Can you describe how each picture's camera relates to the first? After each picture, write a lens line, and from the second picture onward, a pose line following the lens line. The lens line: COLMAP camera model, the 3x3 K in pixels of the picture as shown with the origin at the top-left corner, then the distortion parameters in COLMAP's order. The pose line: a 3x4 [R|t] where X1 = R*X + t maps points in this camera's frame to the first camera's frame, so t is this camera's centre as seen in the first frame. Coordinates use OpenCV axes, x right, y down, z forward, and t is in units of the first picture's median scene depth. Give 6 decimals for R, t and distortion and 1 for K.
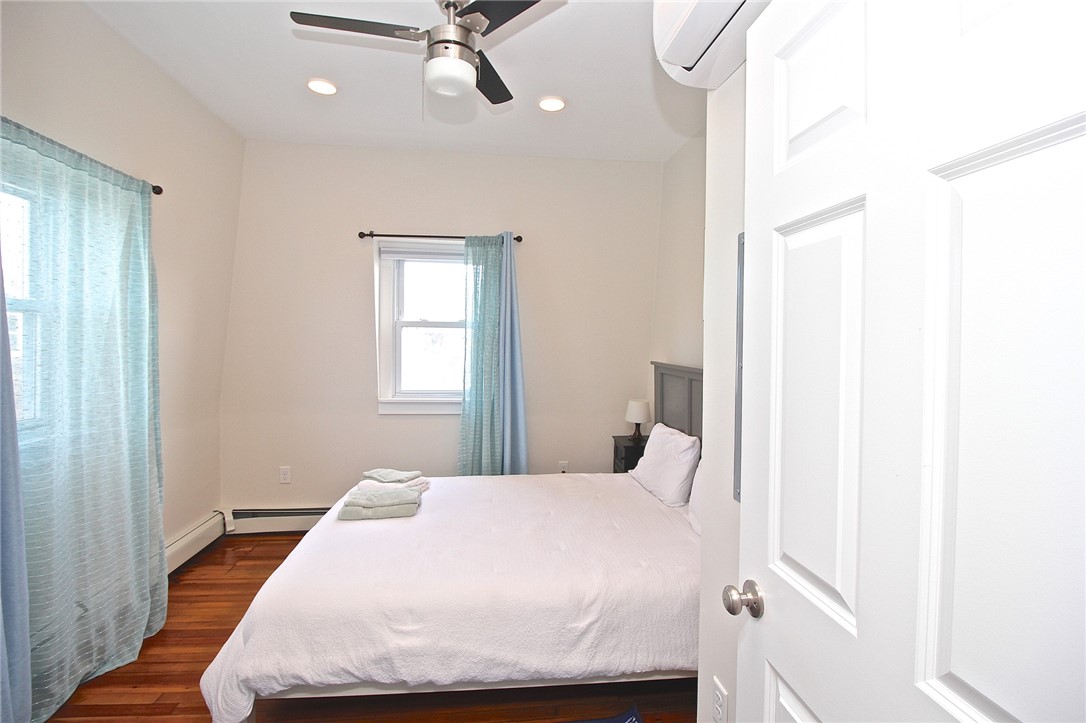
lens RADIAL K [[509.9, 0, 546.8], [0, 509.9, 348.9], [0, 0, 1]] dist [0.001595, -0.016143]
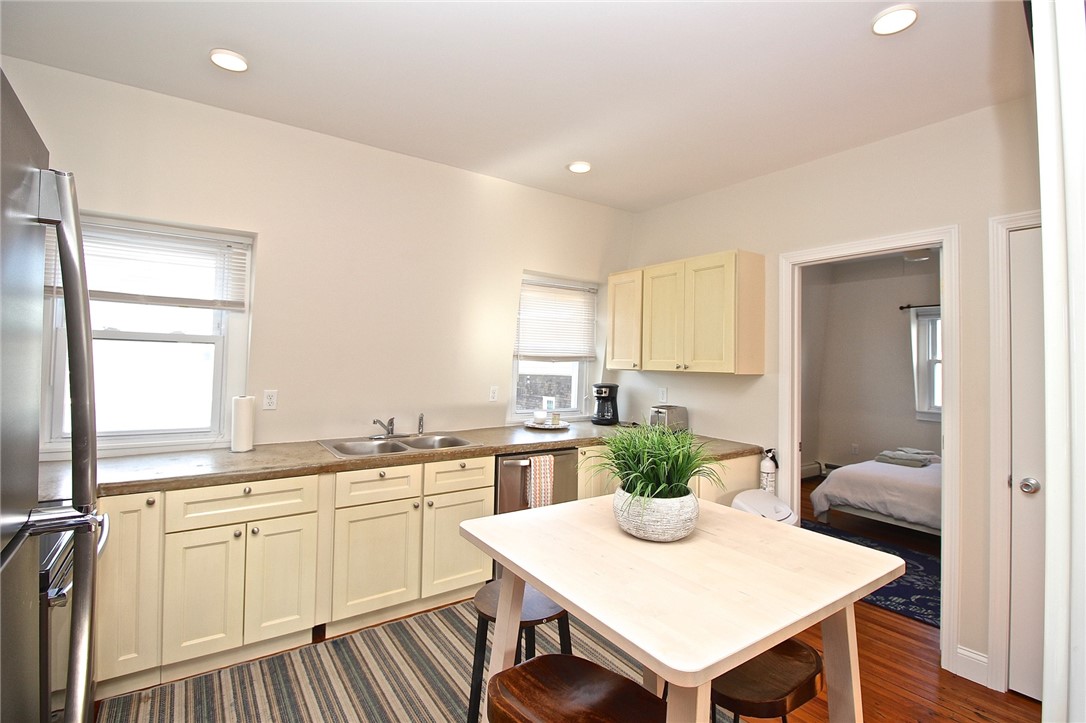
lens RADIAL K [[502.4, 0, 544.7], [0, 502.4, 348.4], [0, 0, 1]] dist [0.002238, -0.015725]
pose [[0.478913, -0.026770, -0.877454, 0.502463], [-0.030565, 0.998420, -0.047143, 0.019031], [0.877330, 0.049396, 0.477338, -0.780901]]
